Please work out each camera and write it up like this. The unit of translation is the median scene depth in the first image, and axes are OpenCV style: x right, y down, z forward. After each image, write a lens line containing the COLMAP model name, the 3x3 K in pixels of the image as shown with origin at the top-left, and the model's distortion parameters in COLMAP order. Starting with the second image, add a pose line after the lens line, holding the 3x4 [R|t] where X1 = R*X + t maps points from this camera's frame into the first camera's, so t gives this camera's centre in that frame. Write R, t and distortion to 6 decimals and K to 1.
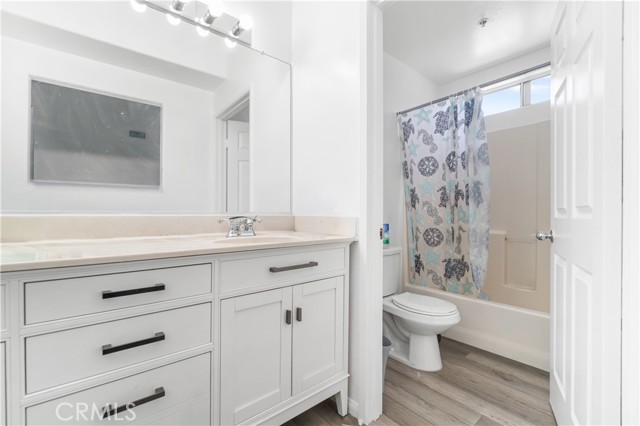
lens RADIAL K [[278.6, 0, 316.6], [0, 278.6, 216.6], [0, 0, 1]] dist [-0.004797, 0.001110]
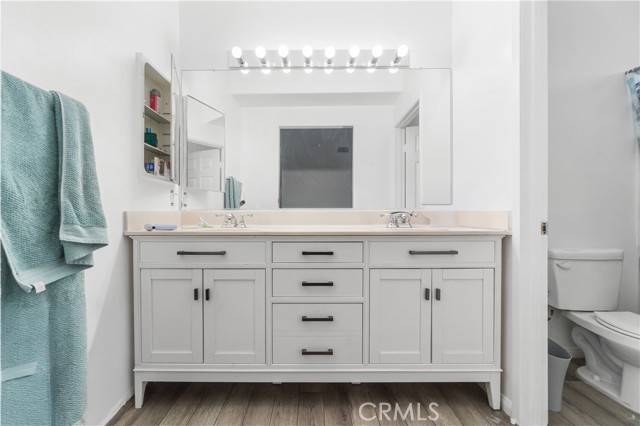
lens RADIAL K [[278.6, 0, 319.2], [0, 278.6, 214.2], [0, 0, 1]] dist [-0.004797, 0.001110]
pose [[0.784249, -0.007719, -0.620398, 0.222154], [0.000378, 0.999928, -0.011962, 0.026521], [0.620446, 0.009146, 0.784196, -0.179037]]
